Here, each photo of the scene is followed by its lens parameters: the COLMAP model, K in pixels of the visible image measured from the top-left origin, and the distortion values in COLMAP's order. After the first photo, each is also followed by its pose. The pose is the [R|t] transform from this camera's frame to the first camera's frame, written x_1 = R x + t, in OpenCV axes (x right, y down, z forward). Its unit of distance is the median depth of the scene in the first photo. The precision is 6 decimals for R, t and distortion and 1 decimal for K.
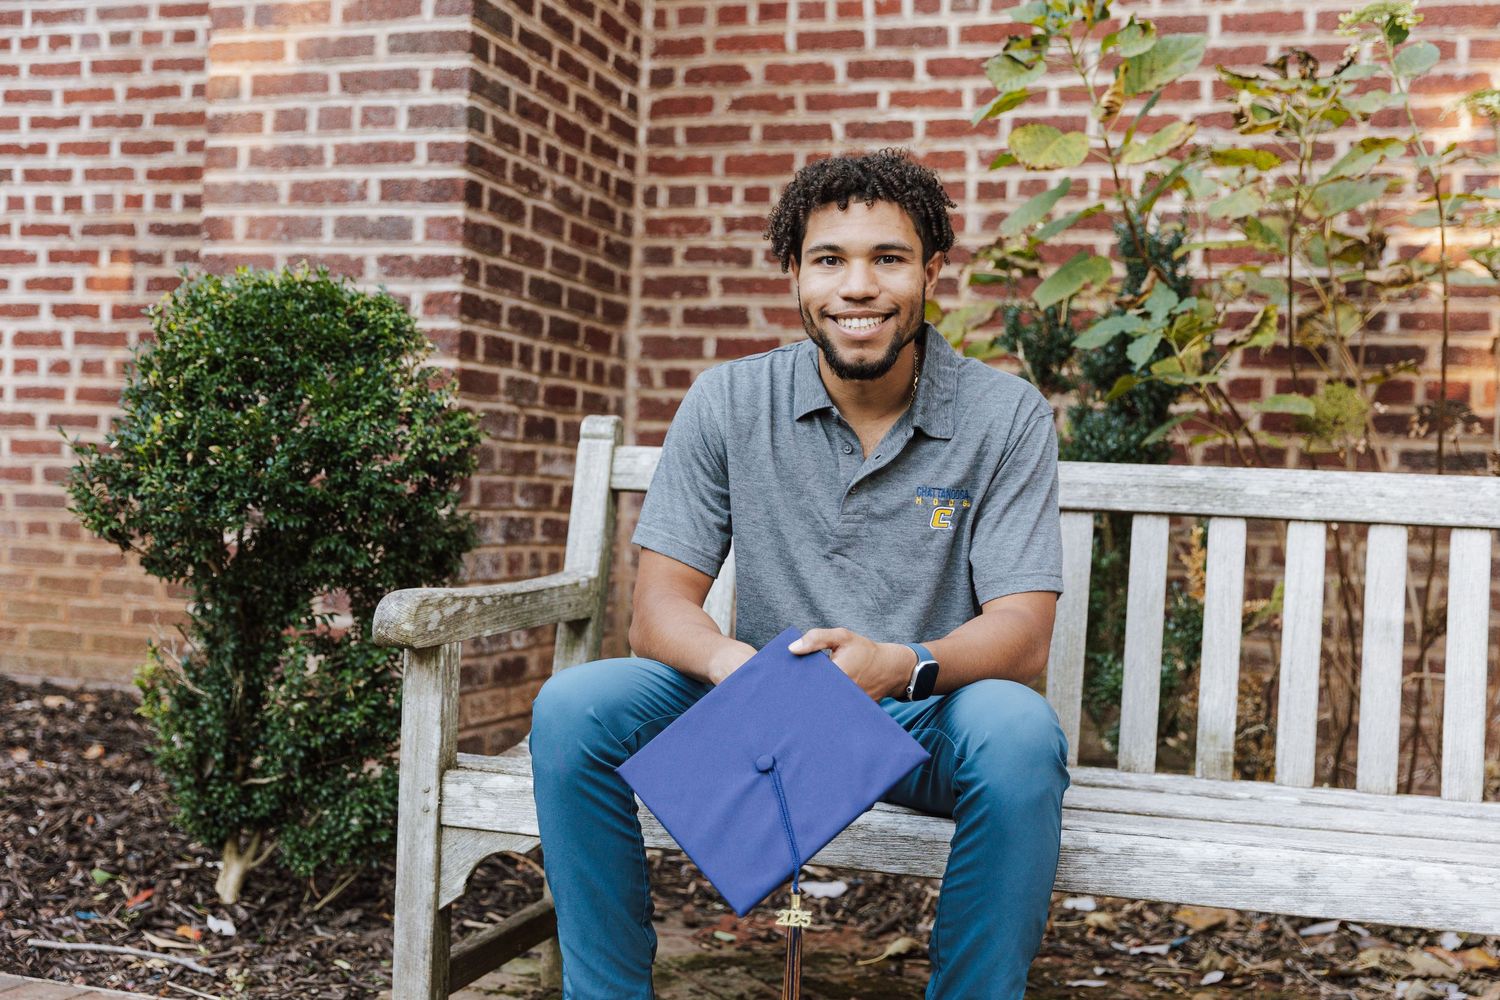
lens RADIAL K [[1811.0, 0, 750.0], [0, 1811.0, 500.0], [0, 0, 1]] dist [0.003324, 0.017161]
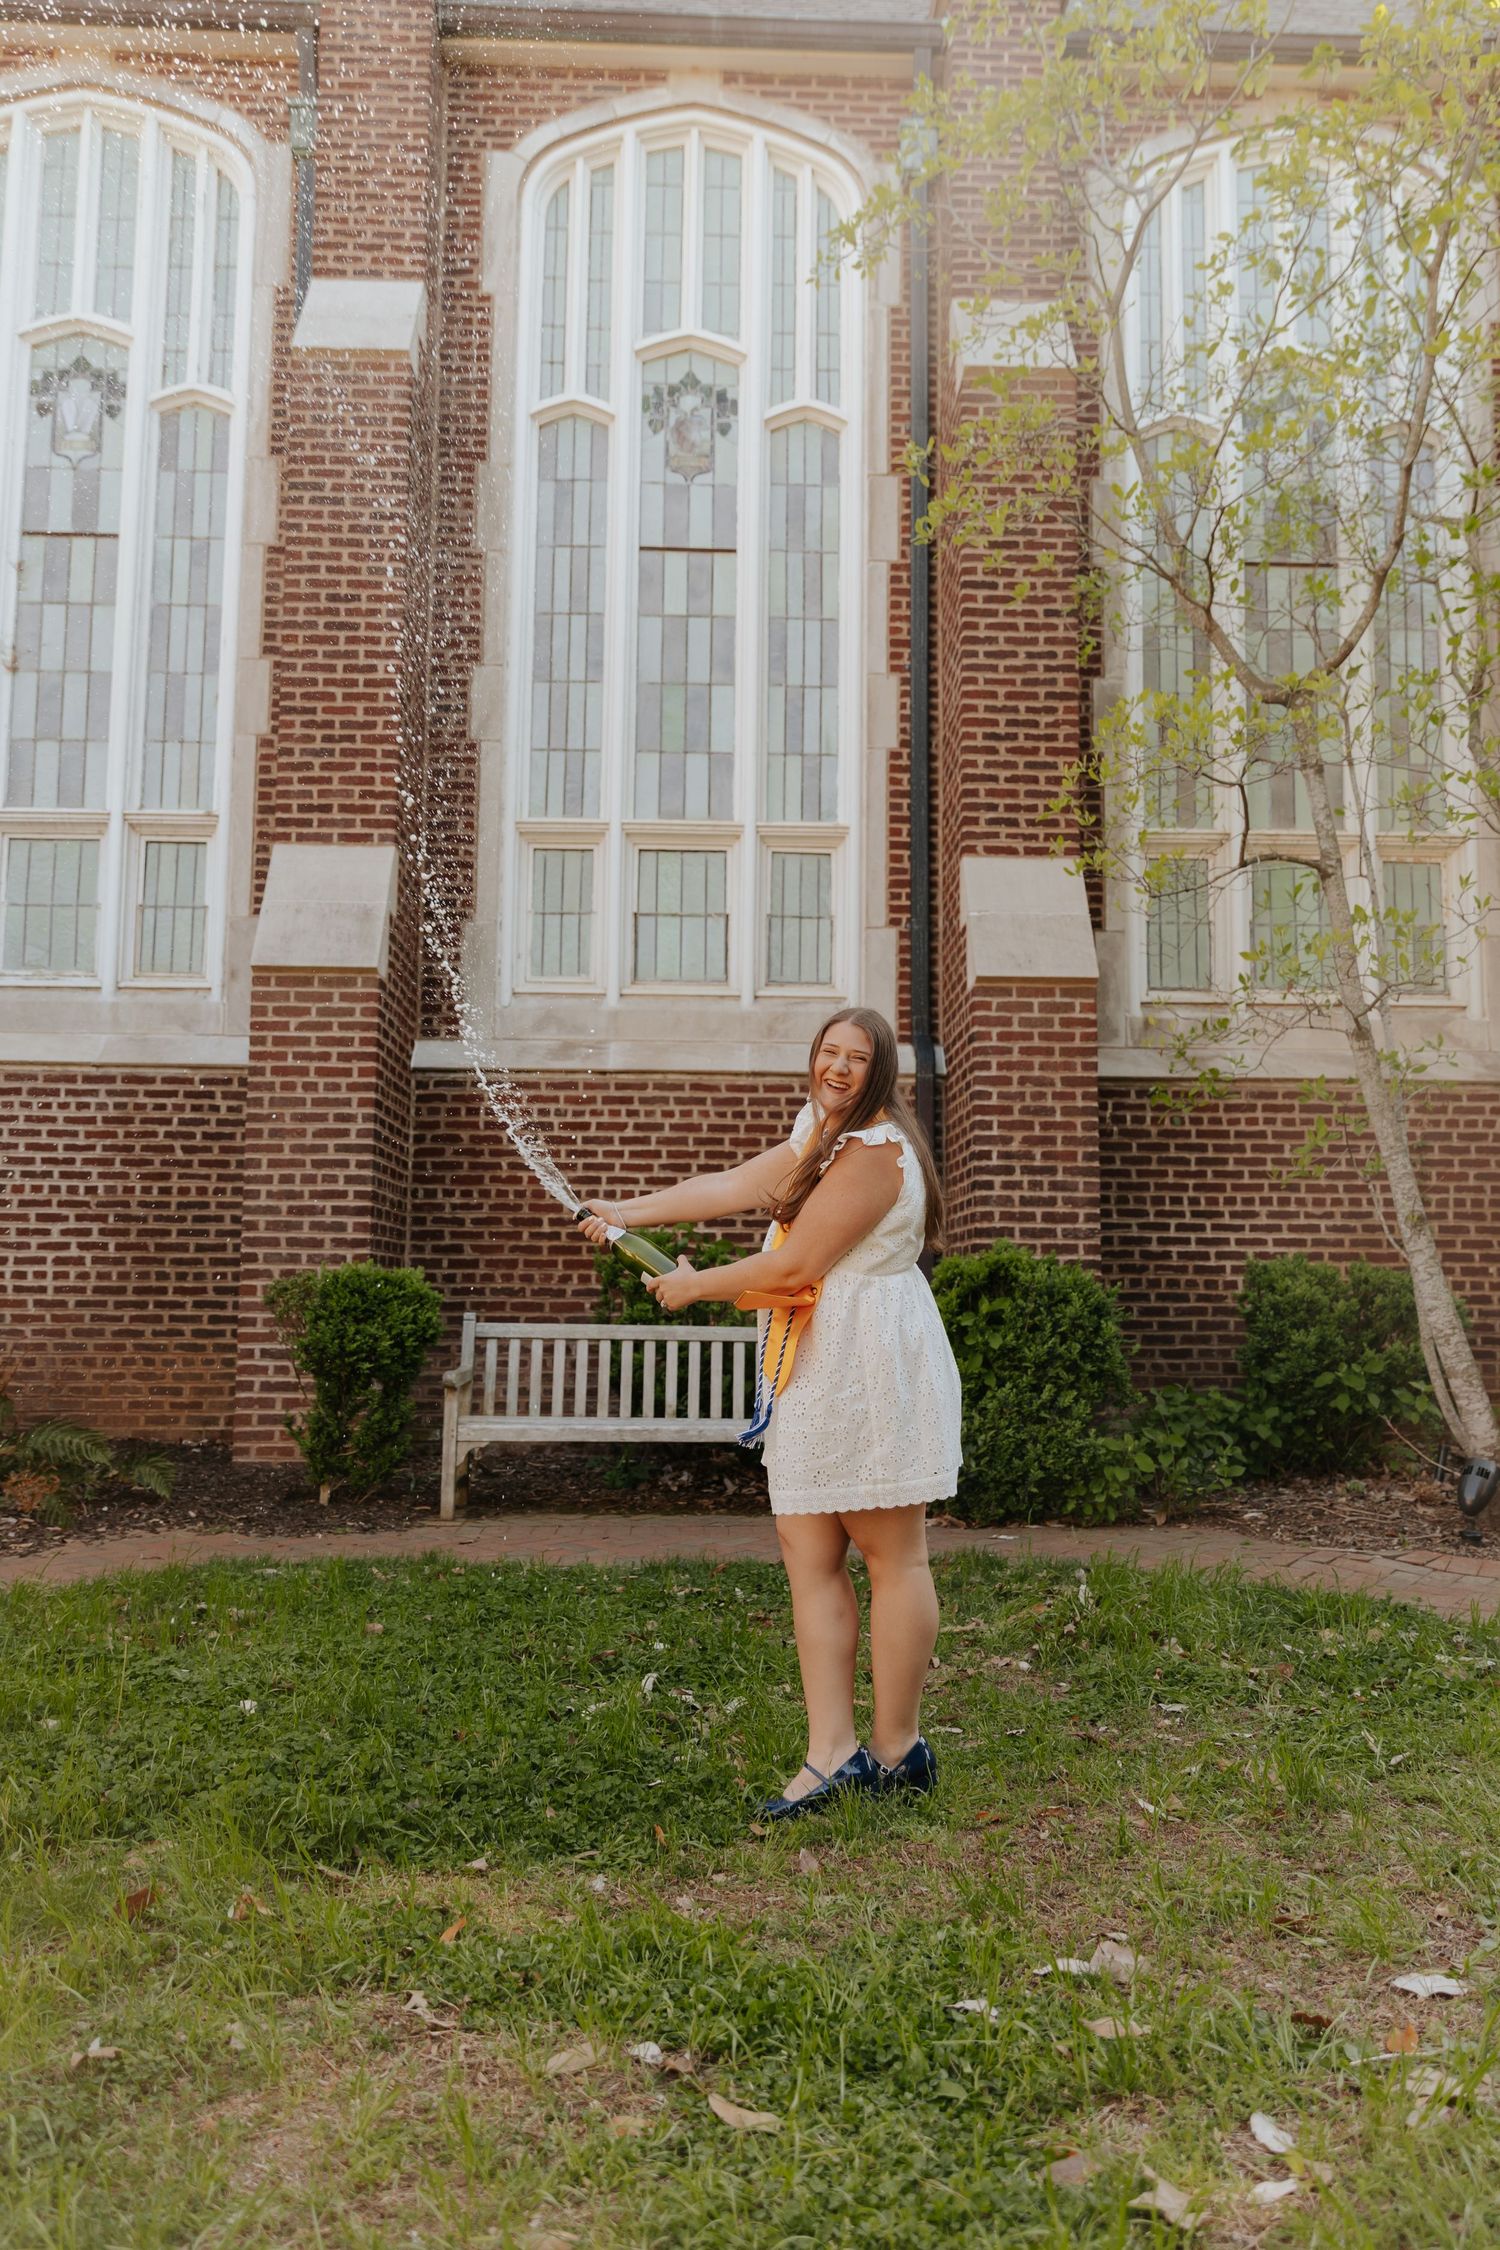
lens RADIAL K [[1575.8, 0, 750.0], [0, 1575.8, 1125.0], [0, 0, 1]] dist [0.001794, 0.000347]
pose [[0.943003, 0.002897, 0.332771, -0.303226], [0.031942, 0.994557, -0.099176, -0.049353], [-0.331247, 0.104153, 0.937778, -0.903309]]
